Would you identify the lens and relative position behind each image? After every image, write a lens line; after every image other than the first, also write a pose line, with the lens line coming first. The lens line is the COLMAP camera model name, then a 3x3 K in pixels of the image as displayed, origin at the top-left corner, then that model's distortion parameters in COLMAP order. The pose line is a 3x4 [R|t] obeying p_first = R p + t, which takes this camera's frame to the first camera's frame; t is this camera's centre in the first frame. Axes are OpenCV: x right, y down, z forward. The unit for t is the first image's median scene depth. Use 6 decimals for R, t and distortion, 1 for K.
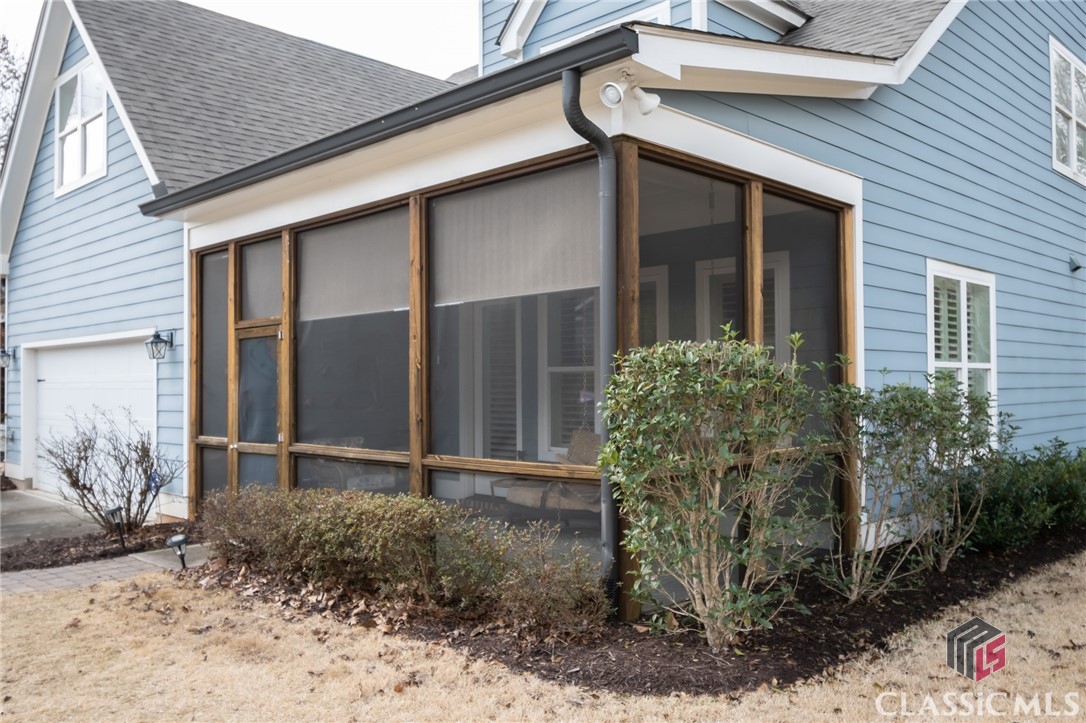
lens RADIAL K [[914.4, 0, 542.5], [0, 914.4, 364.0], [0, 0, 1]] dist [-0.000507, -0.000078]
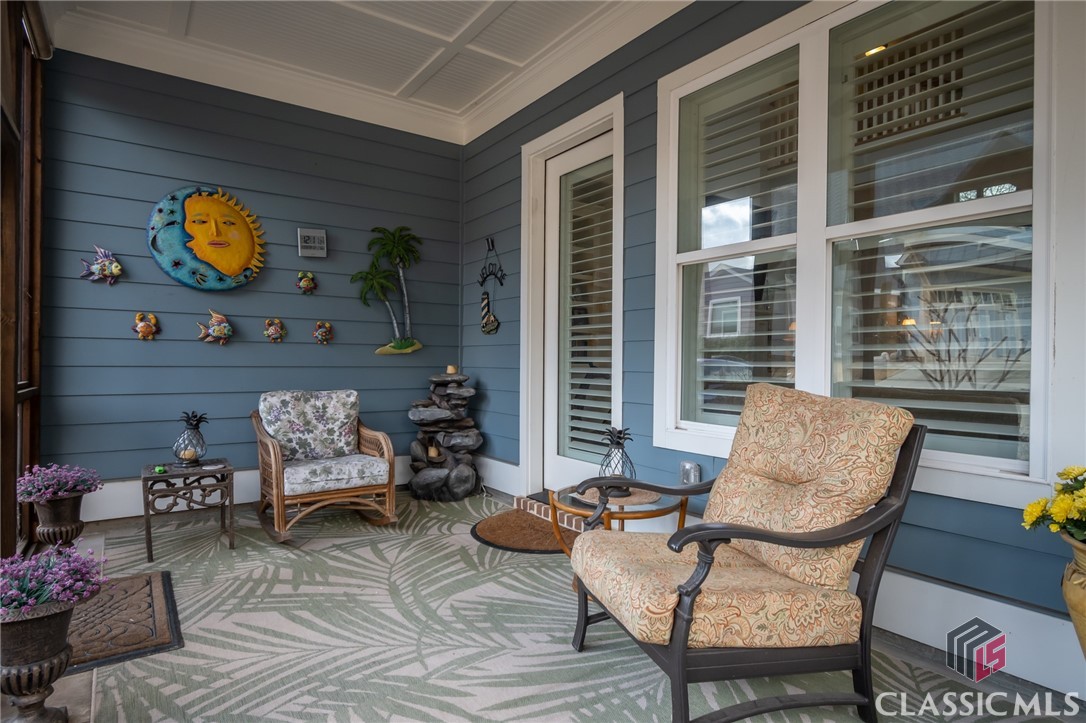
lens RADIAL K [[583.0, 0, 541.5], [0, 583.0, 359.7], [0, 0, 1]] dist [0.003359, -0.001336]
pose [[0.984340, 0.013848, -0.175736, -0.009809], [-0.007700, 0.999336, 0.035616, 0.047438], [0.176112, -0.033705, 0.983793, 0.676386]]
